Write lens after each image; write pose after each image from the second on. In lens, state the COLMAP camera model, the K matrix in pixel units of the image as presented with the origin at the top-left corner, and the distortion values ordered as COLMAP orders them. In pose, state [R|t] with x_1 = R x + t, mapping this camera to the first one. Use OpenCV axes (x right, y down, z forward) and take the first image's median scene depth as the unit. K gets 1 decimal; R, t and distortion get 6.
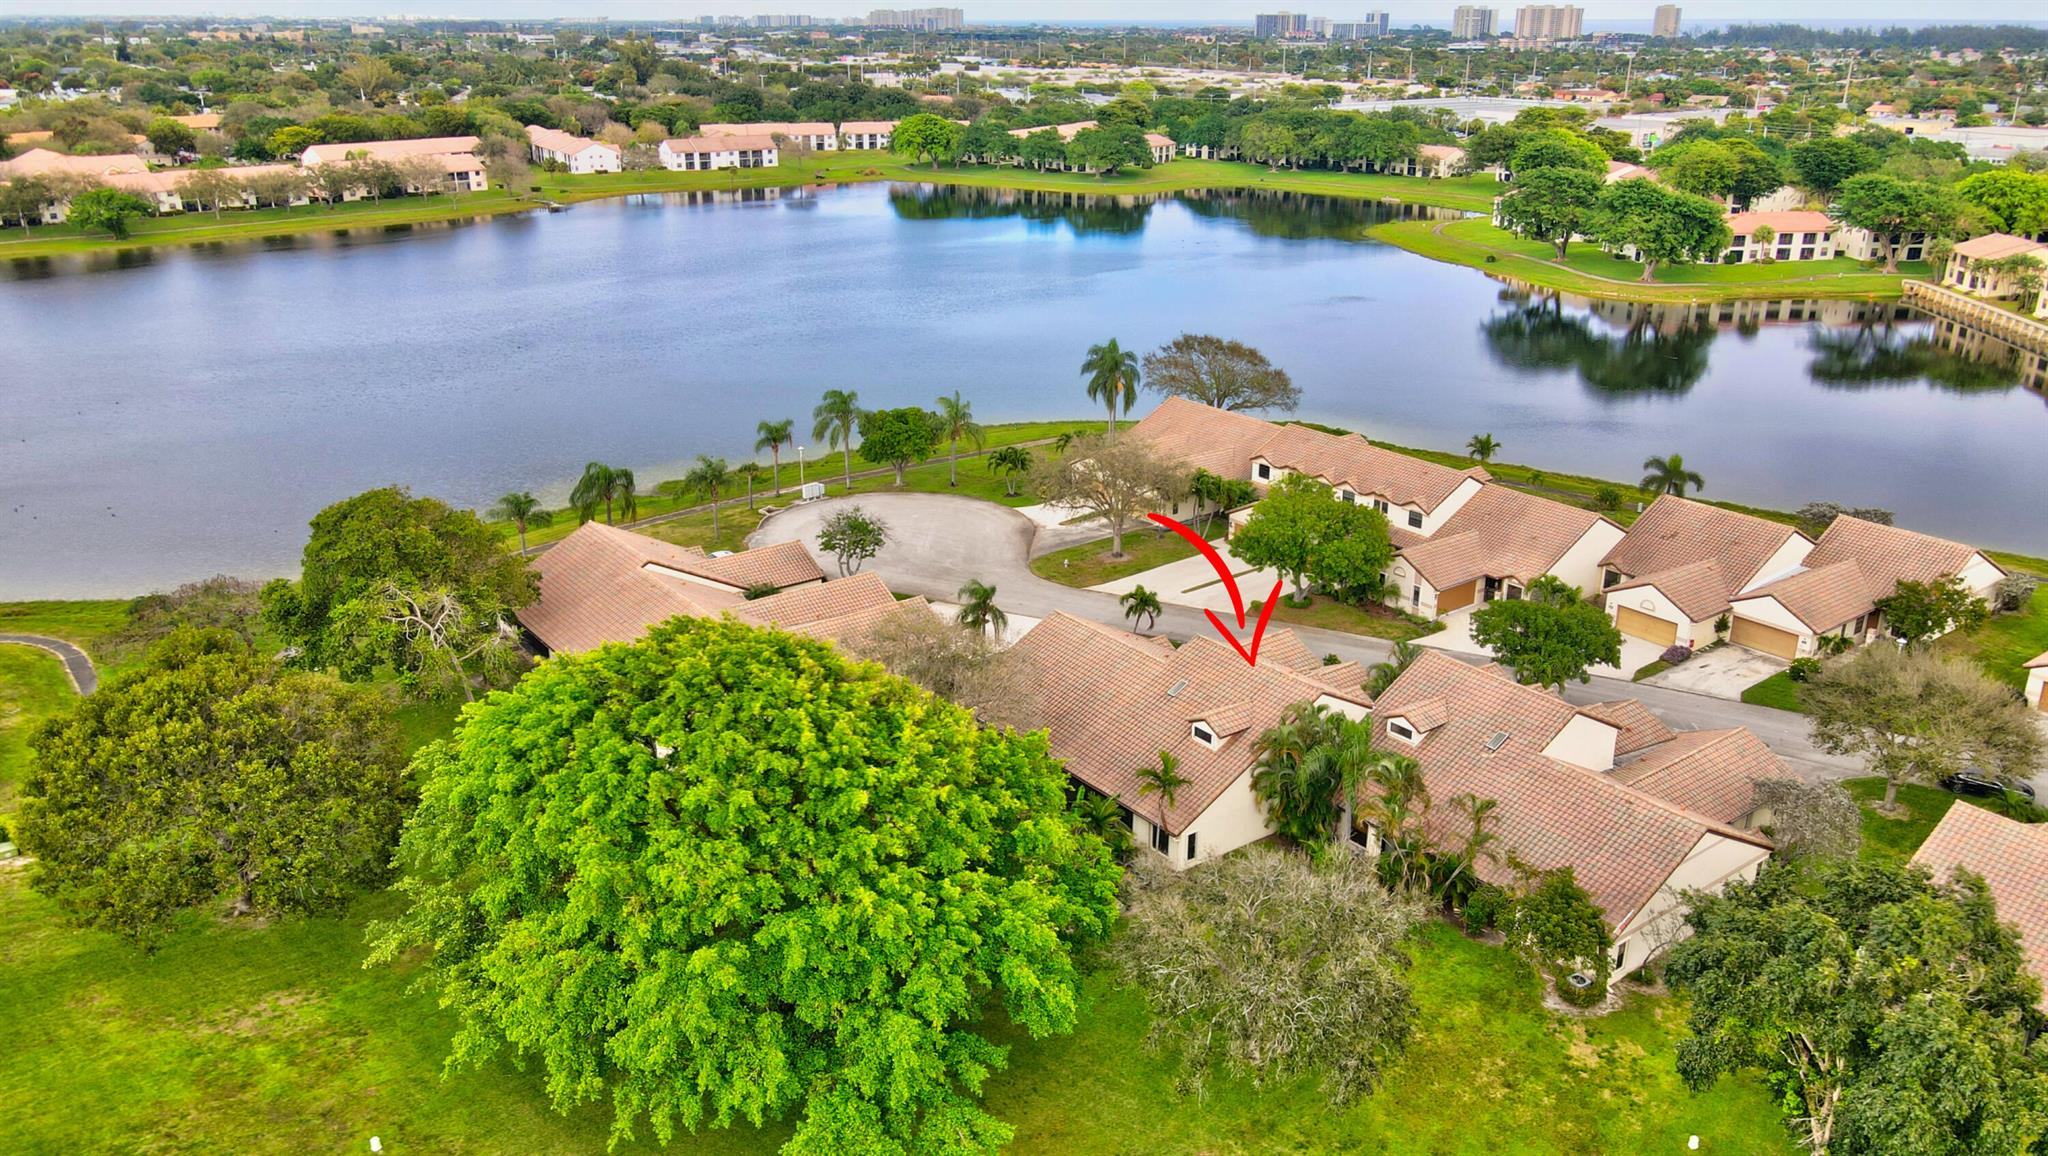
lens RADIAL K [[1502.9, 0, 1023.9], [0, 1502.9, 583.5], [0, 0, 1]] dist [-0.009260, 0.006035]
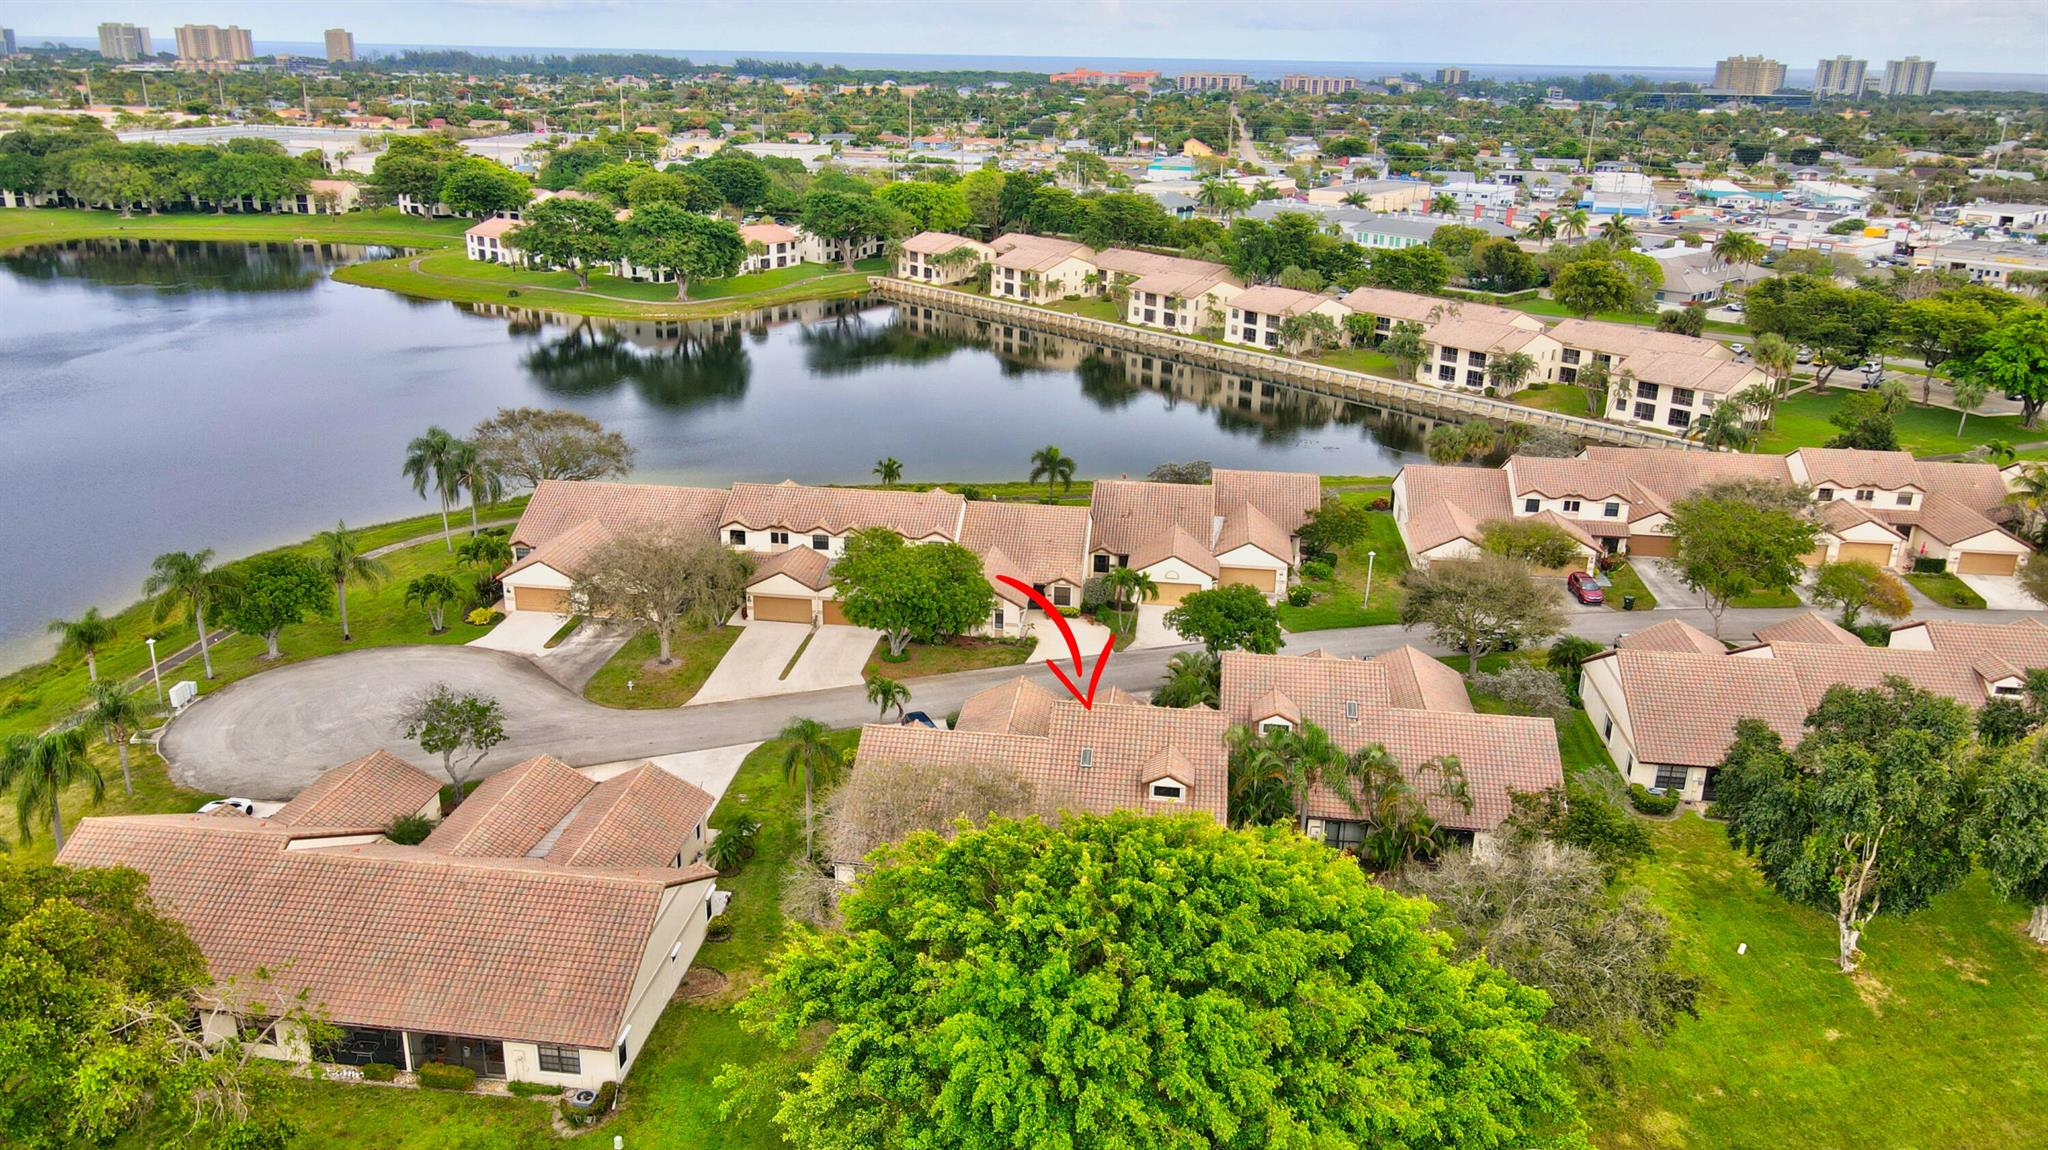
lens RADIAL K [[1462.0, 0, 1022.4], [0, 1462.0, 570.8], [0, 0, 1]] dist [0.027036, 0.003420]
pose [[0.702791, -0.225897, 0.674578, -0.153310], [0.237241, 0.968385, 0.077122, -0.037200], [-0.670672, 0.105837, 0.734164, 0.094020]]
